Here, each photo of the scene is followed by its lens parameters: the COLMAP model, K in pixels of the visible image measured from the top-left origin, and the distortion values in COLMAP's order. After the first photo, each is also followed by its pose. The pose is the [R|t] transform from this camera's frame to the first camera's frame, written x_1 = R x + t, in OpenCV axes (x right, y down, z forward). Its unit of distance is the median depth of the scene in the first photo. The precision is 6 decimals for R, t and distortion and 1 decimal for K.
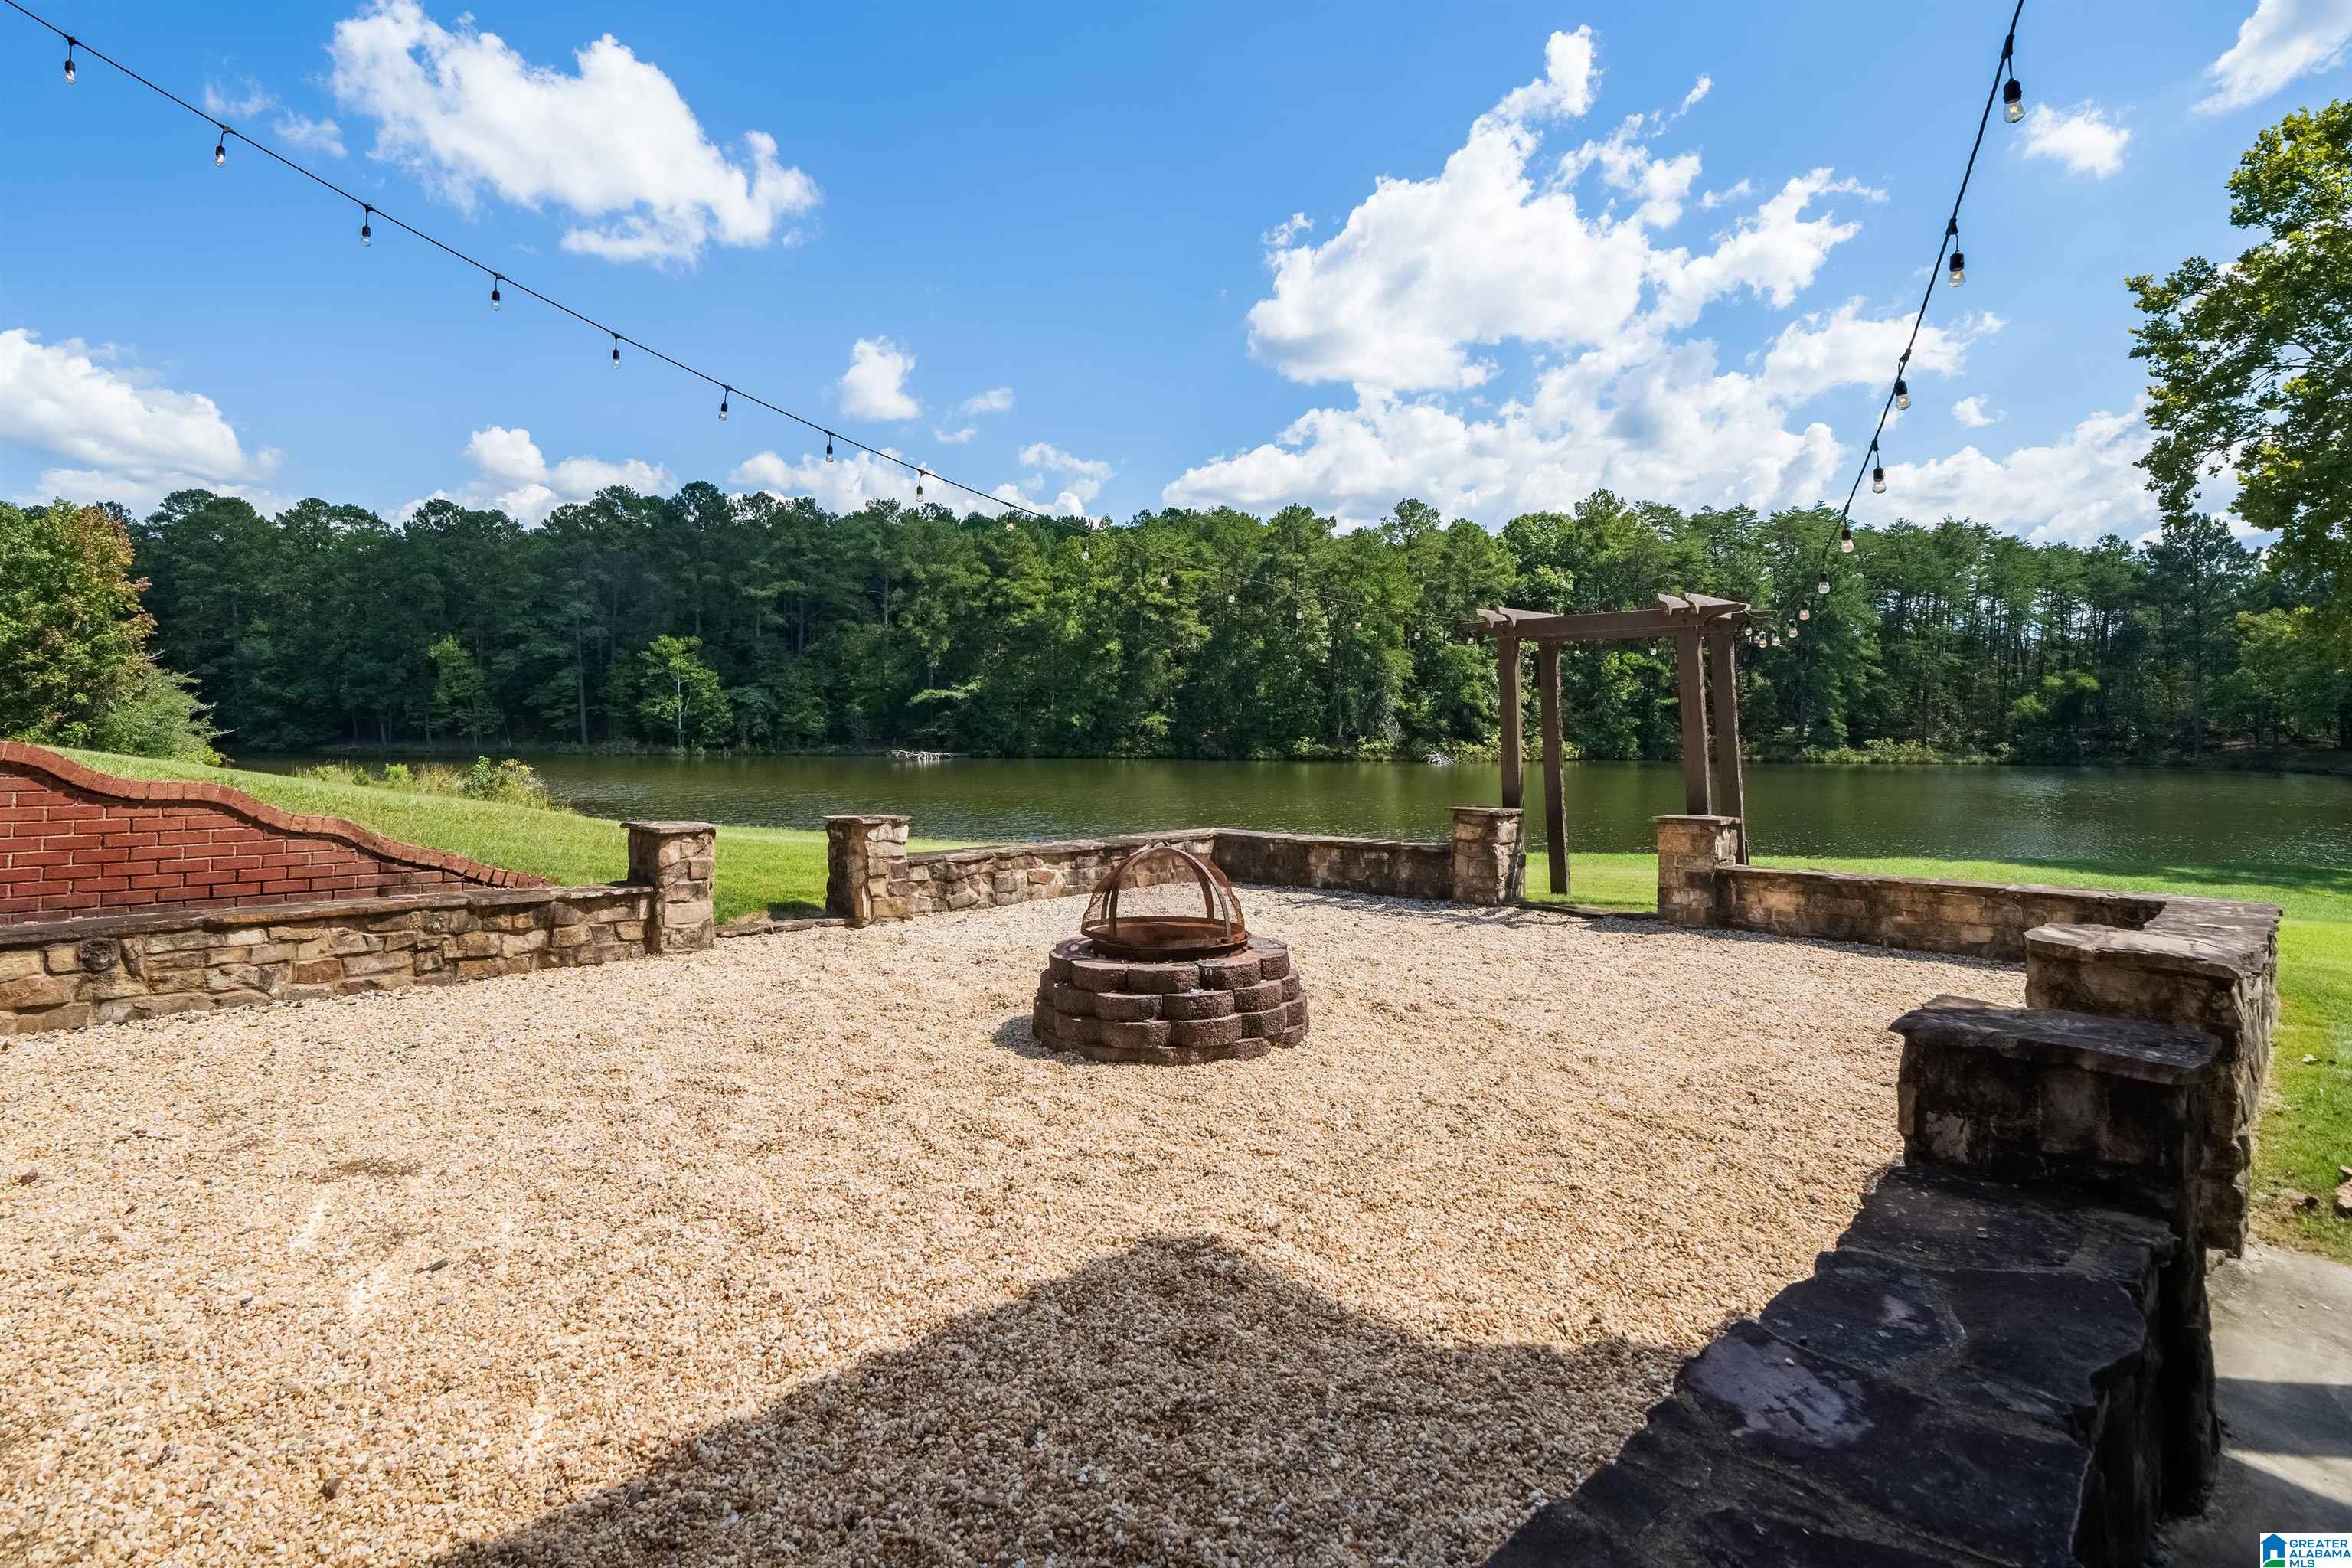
lens RADIAL K [[1249.7, 0, 1165.4], [0, 1249.7, 762.4], [0, 0, 1]] dist [-0.018490, 0.000170]
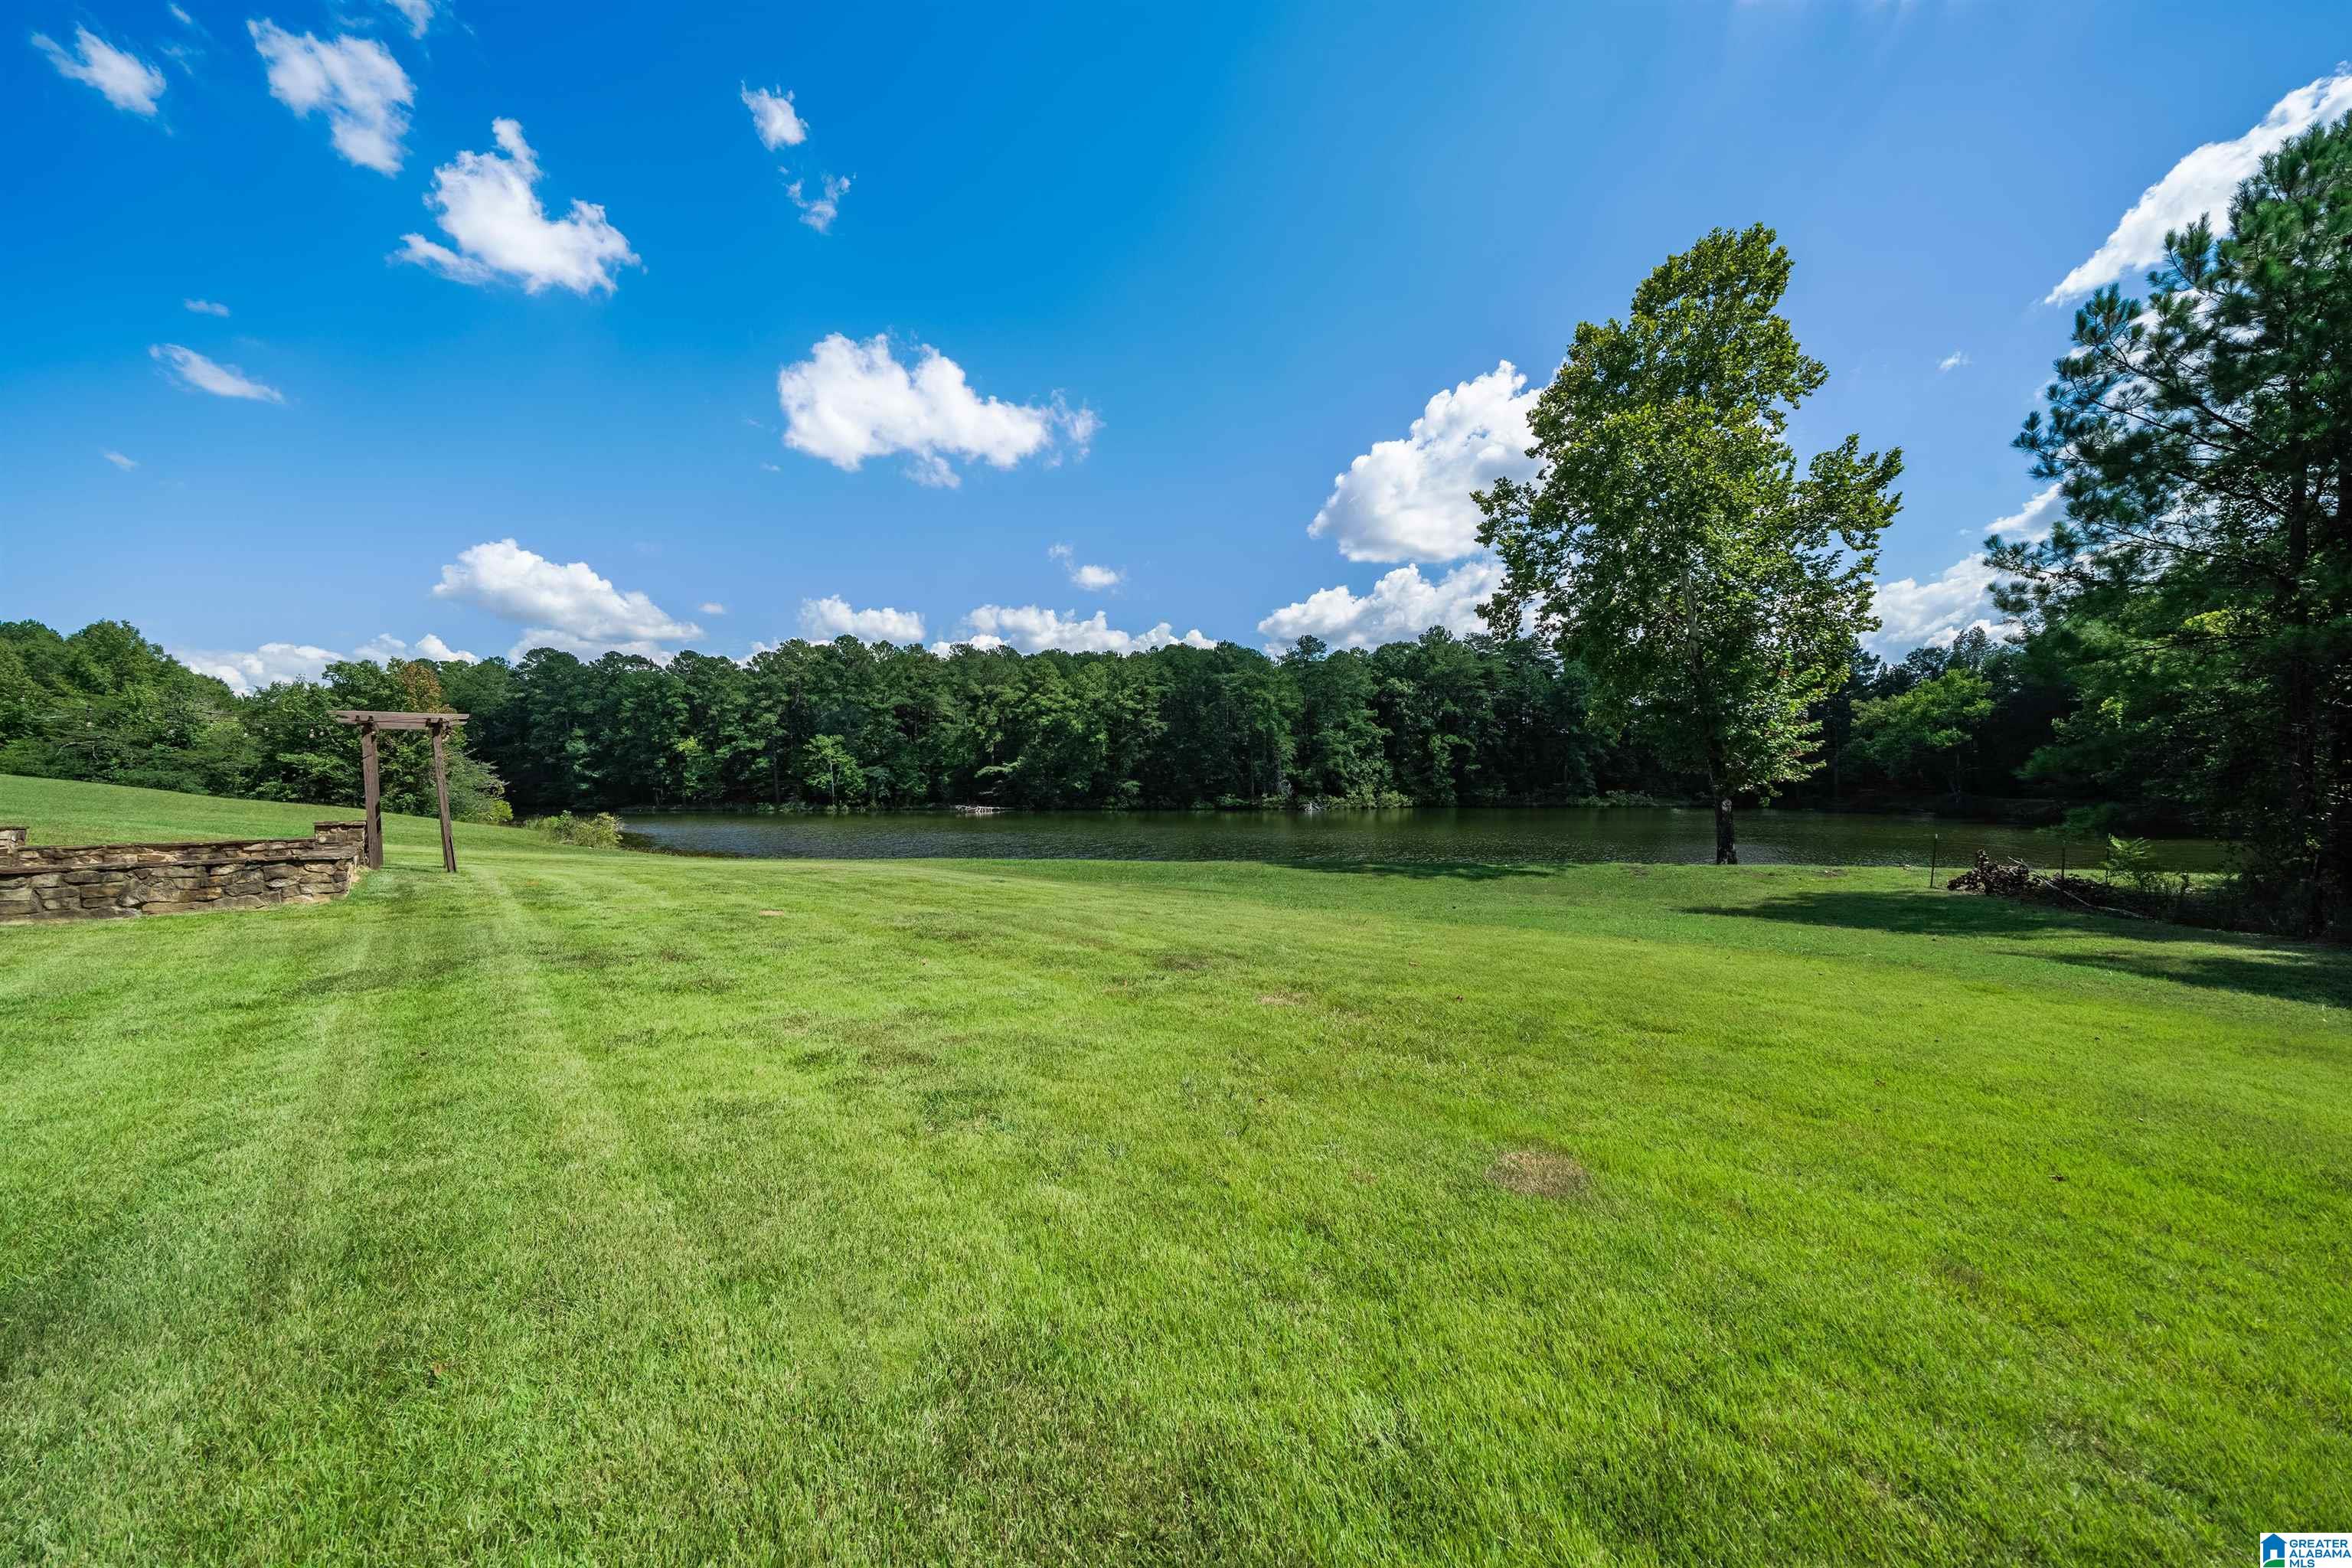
lens RADIAL K [[842.8, 0, 1180.6], [0, 842.8, 790.8], [0, 0, 1]] dist [-0.013732, -0.000195]
pose [[0.997995, -0.013179, -0.061913, 0.114824], [0.011440, 0.999532, -0.028362, 0.003850], [0.062258, 0.027597, 0.997678, -0.021881]]
